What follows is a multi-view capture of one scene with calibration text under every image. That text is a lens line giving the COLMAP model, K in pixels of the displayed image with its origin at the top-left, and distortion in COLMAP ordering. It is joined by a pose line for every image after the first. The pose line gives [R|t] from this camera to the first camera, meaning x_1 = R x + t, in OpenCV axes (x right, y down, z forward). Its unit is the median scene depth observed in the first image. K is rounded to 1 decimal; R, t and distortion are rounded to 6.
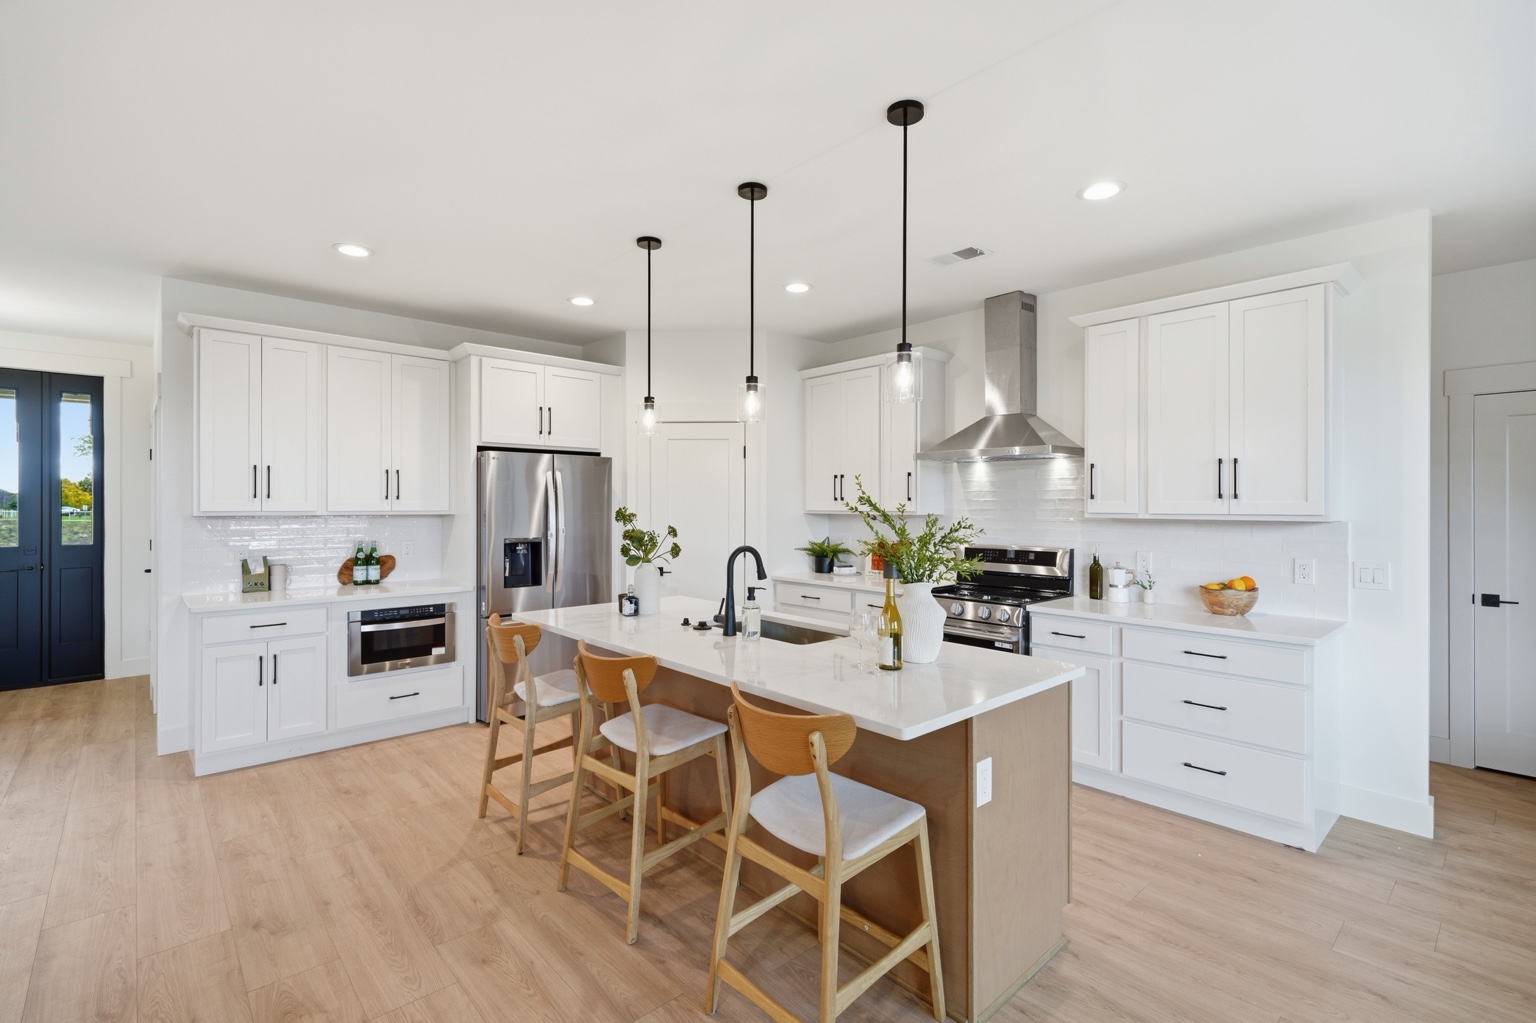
lens RADIAL K [[683.8, 0, 769.9], [0, 683.8, 502.6], [0, 0, 1]] dist [-0.013222, -0.000110]
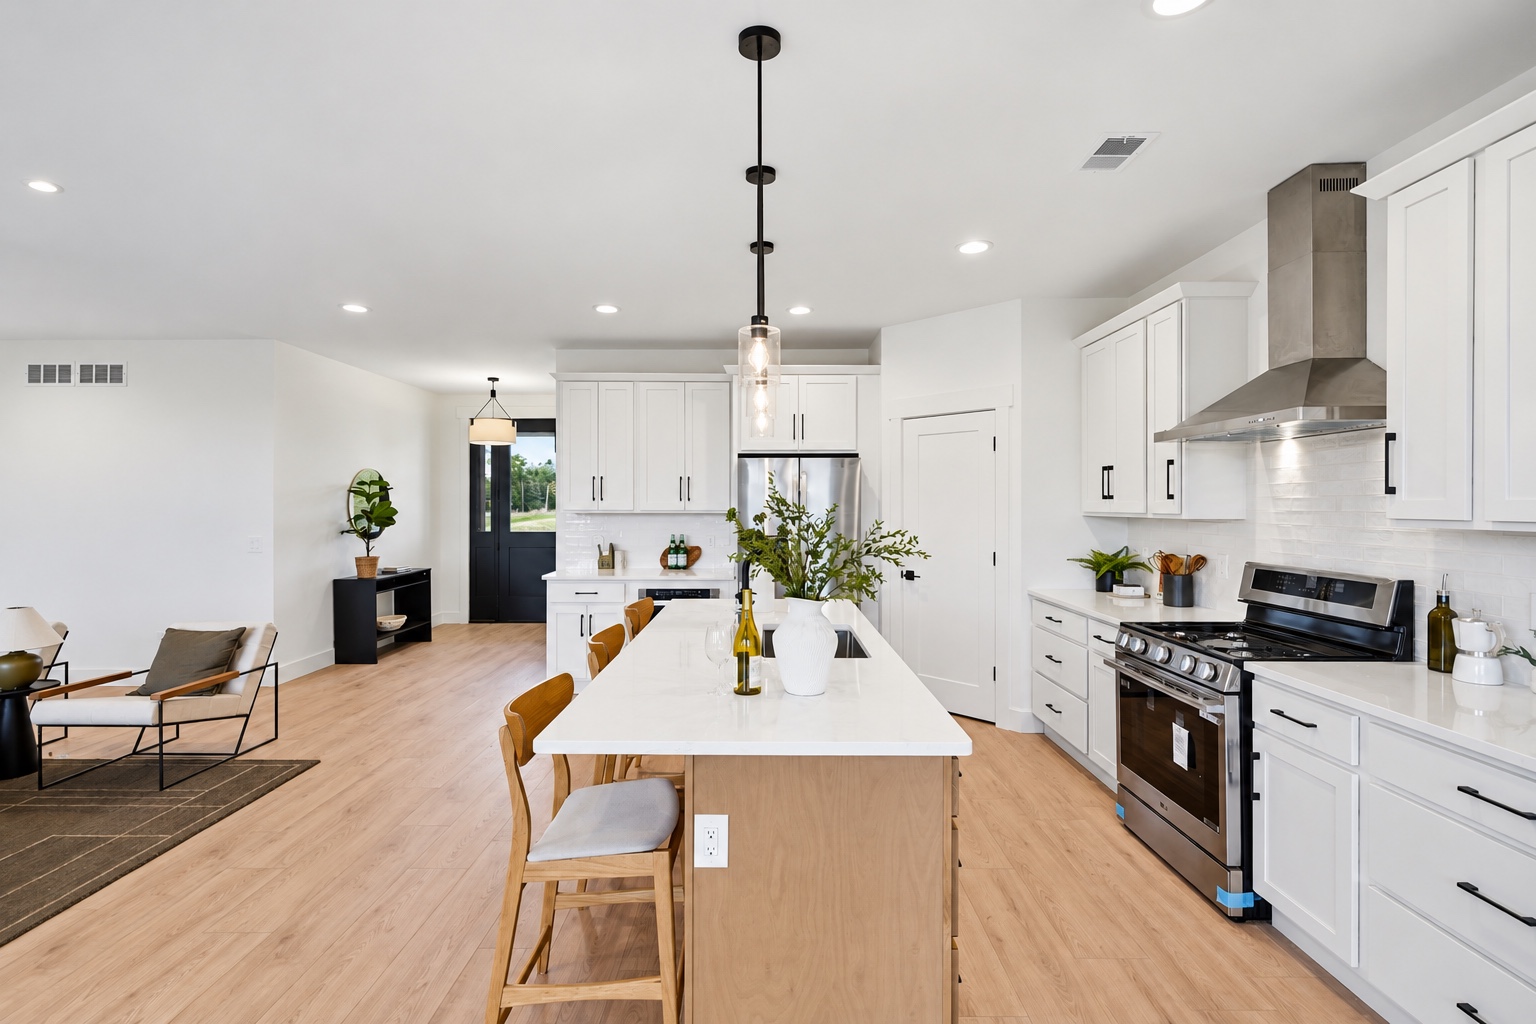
lens RADIAL K [[683.8, 0, 766.2], [0, 683.8, 503.8], [0, 0, 1]] dist [-0.013222, -0.000110]
pose [[0.740806, -0.001935, -0.671717, 0.376389], [0.001614, 0.999998, -0.001101, 0.002162], [0.671717, -0.000268, 0.740807, 0.180891]]
